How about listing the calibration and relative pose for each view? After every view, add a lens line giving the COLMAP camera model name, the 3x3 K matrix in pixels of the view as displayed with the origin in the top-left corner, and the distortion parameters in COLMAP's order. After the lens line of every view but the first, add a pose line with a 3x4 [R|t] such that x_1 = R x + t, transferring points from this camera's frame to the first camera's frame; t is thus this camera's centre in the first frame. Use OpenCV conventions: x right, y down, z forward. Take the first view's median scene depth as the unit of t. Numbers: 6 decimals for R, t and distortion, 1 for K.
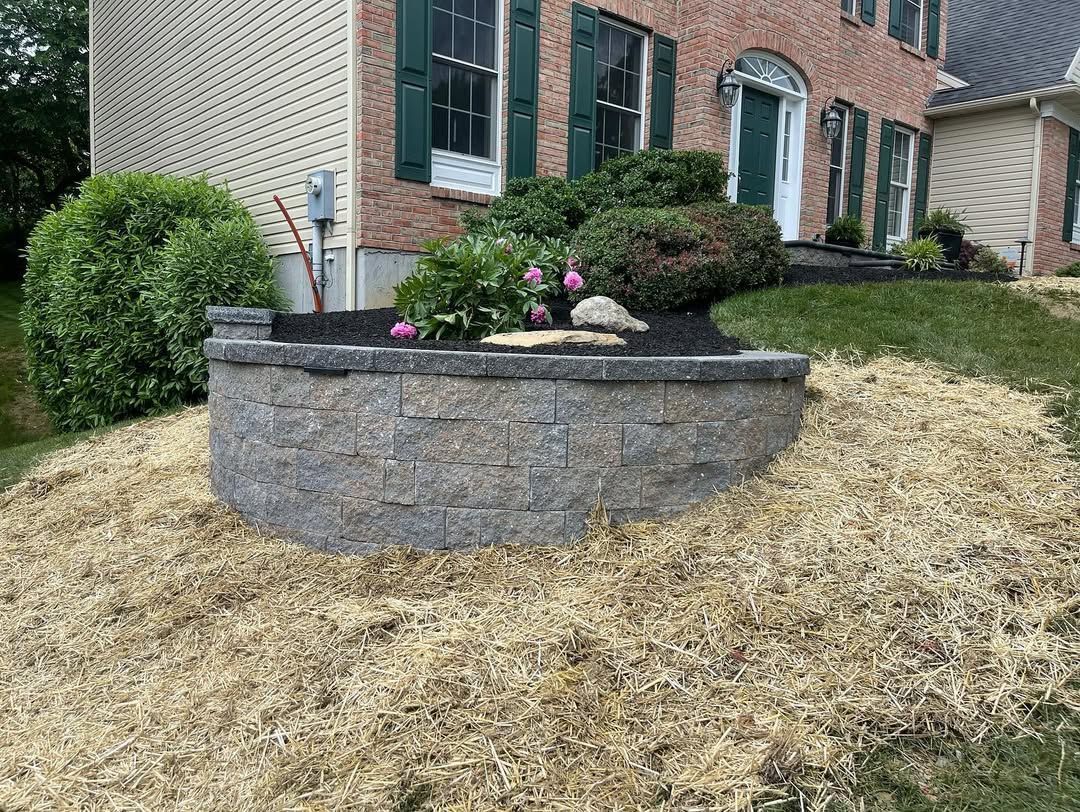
lens RADIAL K [[805.4, 0, 540.0], [0, 805.4, 406.0], [0, 0, 1]] dist [0.051264, -0.039740]
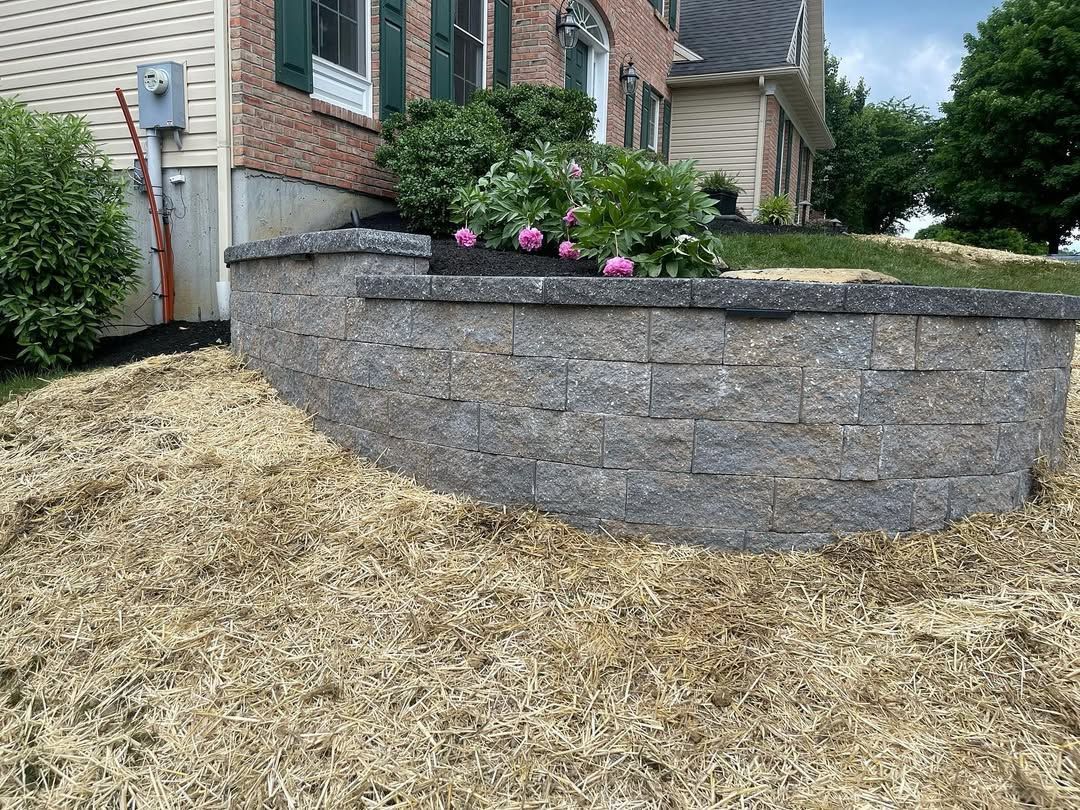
lens RADIAL K [[805.4, 0, 540.0], [0, 805.4, 405.0], [0, 0, 1]] dist [0.051264, -0.039740]
pose [[0.910219, -0.055329, 0.410415, -0.281217], [0.033662, 0.997640, 0.059841, -0.003872], [-0.412758, -0.040653, 0.909933, 0.146614]]
